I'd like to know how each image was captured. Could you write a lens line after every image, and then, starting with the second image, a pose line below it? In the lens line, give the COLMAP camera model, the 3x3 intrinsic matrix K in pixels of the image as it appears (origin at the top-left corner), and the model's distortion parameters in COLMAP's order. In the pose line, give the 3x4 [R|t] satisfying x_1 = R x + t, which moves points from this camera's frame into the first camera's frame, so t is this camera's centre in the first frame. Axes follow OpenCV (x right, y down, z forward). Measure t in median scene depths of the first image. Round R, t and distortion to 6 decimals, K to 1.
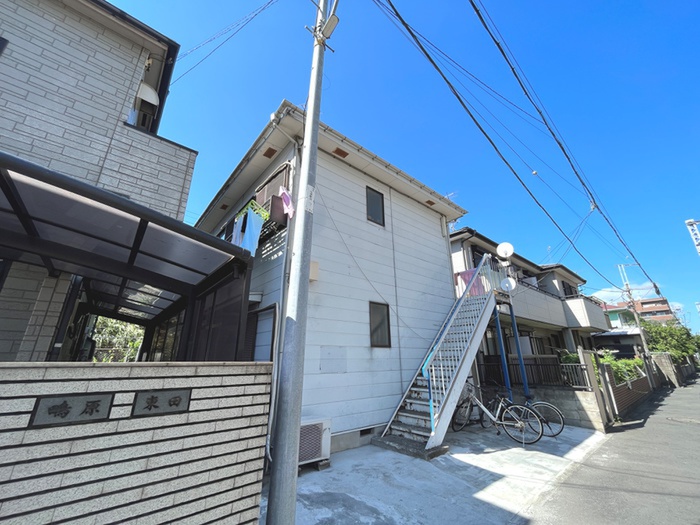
lens RADIAL K [[283.1, 0, 351.8], [0, 283.1, 261.2], [0, 0, 1]] dist [-0.004030, 0.000139]
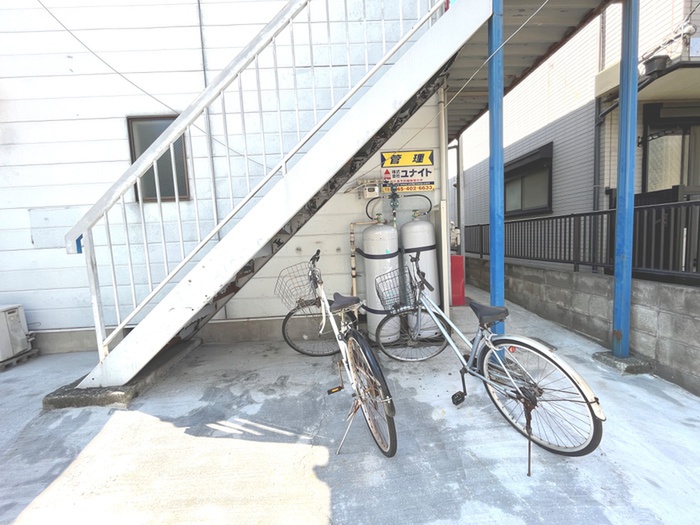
lens RADIAL K [[283.1, 0, 352.1], [0, 283.1, 261.1], [0, 0, 1]] dist [-0.004030, 0.000139]
pose [[0.786745, 0.017744, -0.617024, 0.809699], [0.245467, 0.908160, 0.339103, 0.349713], [0.566373, -0.418246, 0.710135, 0.862487]]
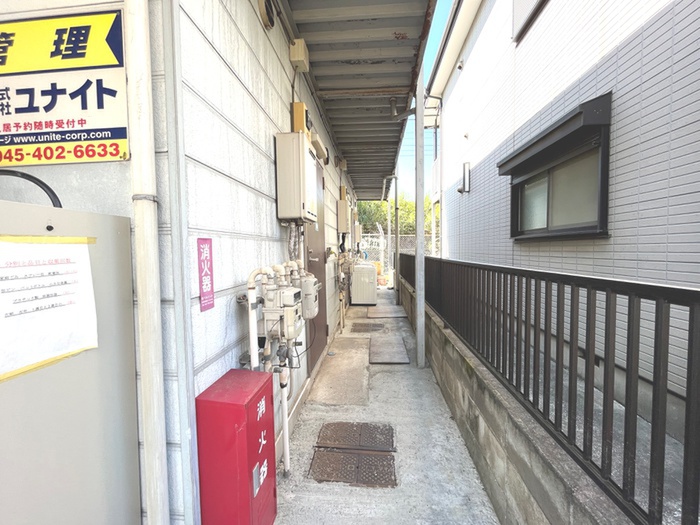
lens RADIAL K [[283.1, 0, 350.6], [0, 283.1, 262.9], [0, 0, 1]] dist [-0.004030, 0.000139]
pose [[0.706483, 0.029411, -0.707119, 0.778286], [0.243136, 0.928239, 0.281525, 0.505842], [0.664656, -0.370819, 0.648634, 1.430231]]
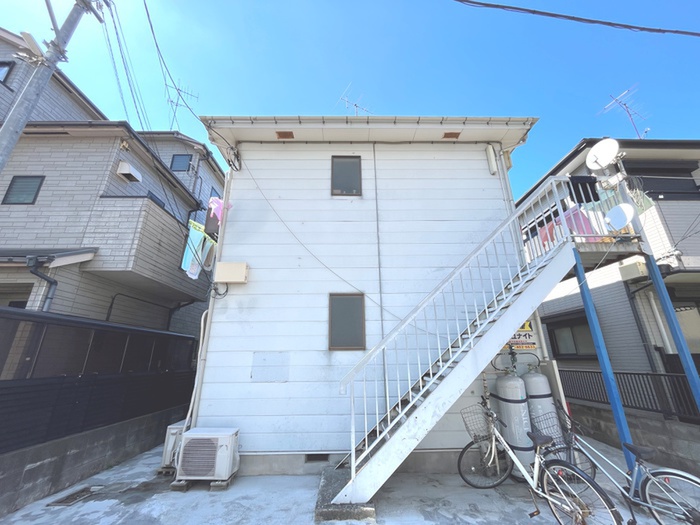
lens RADIAL K [[283.1, 0, 351.6], [0, 283.1, 261.3], [0, 0, 1]] dist [-0.004030, 0.000139]
pose [[0.774782, -0.207794, -0.597105, 0.699388], [0.213364, 0.974975, -0.062440, 0.131871], [0.595138, -0.079023, 0.799729, 0.454617]]
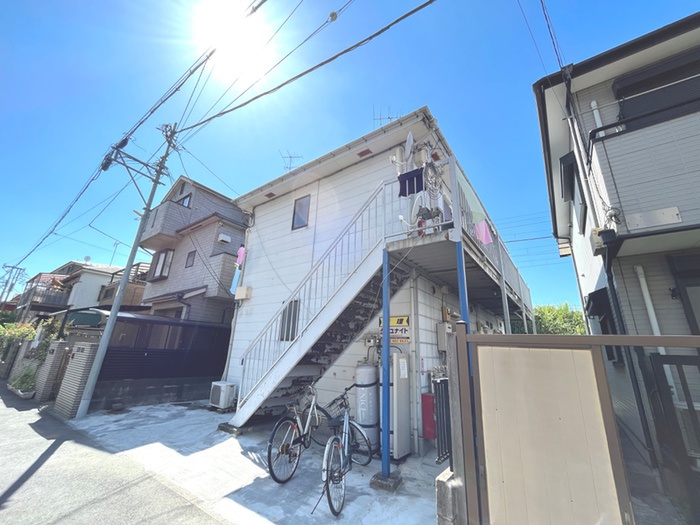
lens RADIAL K [[283.1, 0, 352.2], [0, 283.1, 260.8], [0, 0, 1]] dist [-0.004030, 0.000139]
pose [[0.235003, -0.285501, -0.929119, 1.446411], [0.281410, 0.934936, -0.216111, 0.361028], [0.930367, -0.210676, 0.300056, 1.082876]]
